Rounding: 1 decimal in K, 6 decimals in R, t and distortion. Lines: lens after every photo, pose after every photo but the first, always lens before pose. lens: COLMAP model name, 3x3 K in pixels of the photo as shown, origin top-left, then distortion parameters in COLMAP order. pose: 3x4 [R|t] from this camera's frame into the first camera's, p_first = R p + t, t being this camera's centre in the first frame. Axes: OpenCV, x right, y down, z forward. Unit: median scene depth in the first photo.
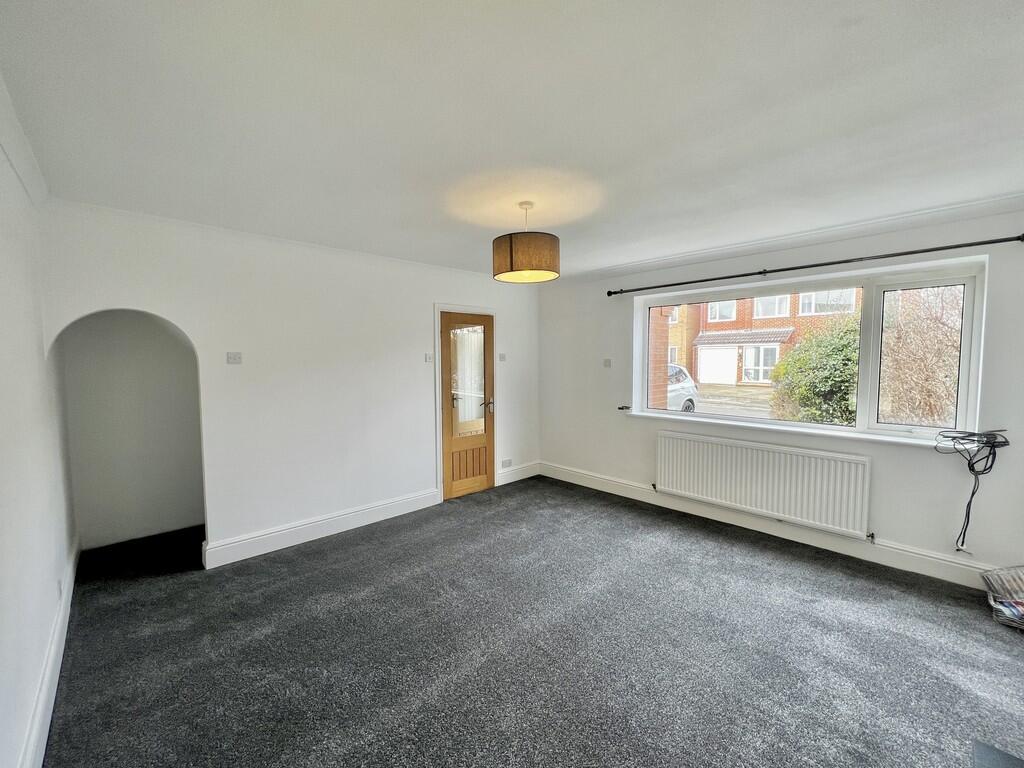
lens RADIAL K [[411.6, 0, 508.2], [0, 411.6, 384.8], [0, 0, 1]] dist [0.000581, 0.000359]
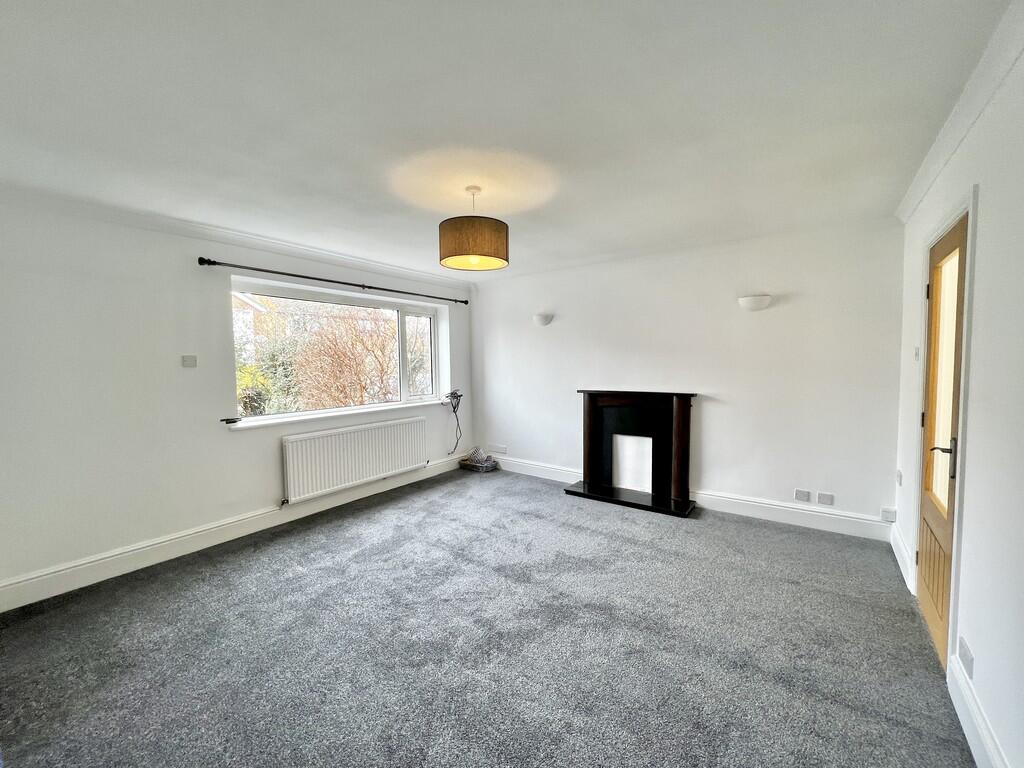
lens RADIAL K [[411.6, 0, 508.2], [0, 411.6, 384.8], [0, 0, 1]] dist [0.000581, 0.000359]
pose [[-0.163832, -0.052146, 0.985109, -0.683449], [0.074852, 0.995066, 0.065121, -0.025400], [-0.983644, 0.084407, -0.159120, 0.786934]]
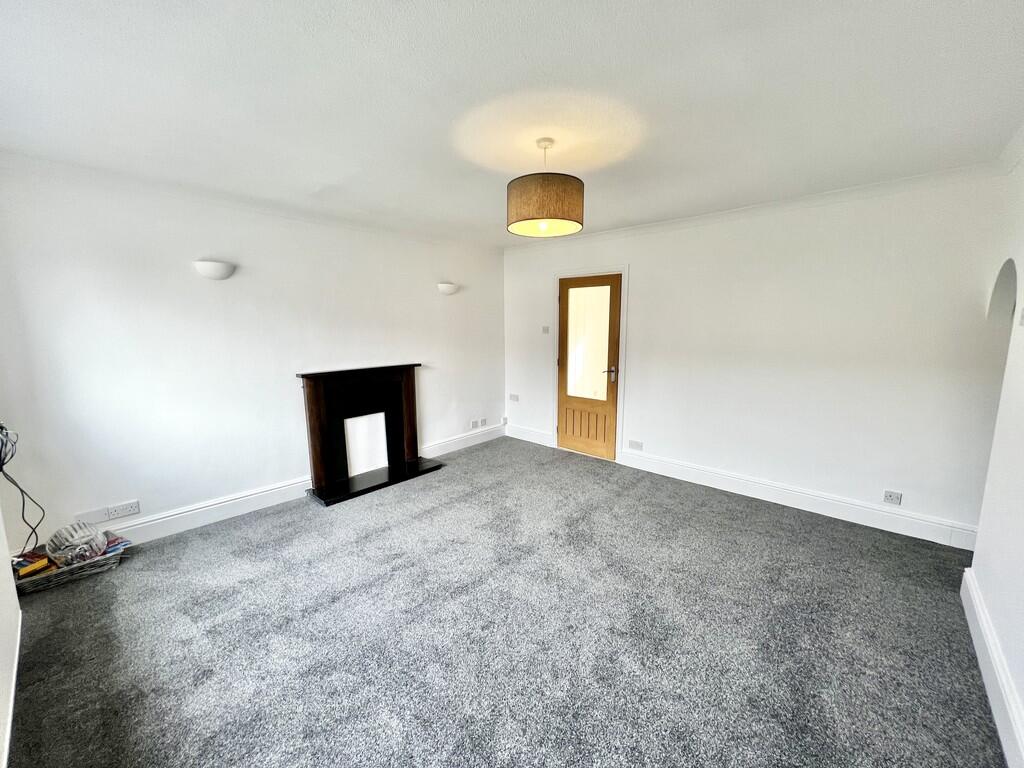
lens RADIAL K [[411.6, 0, 508.2], [0, 411.6, 384.8], [0, 0, 1]] dist [0.000581, 0.000359]
pose [[-0.997163, 0.018848, -0.072878, 0.144117], [0.003462, 0.978605, 0.205718, -0.085615], [0.075197, 0.204882, -0.975894, 1.378408]]
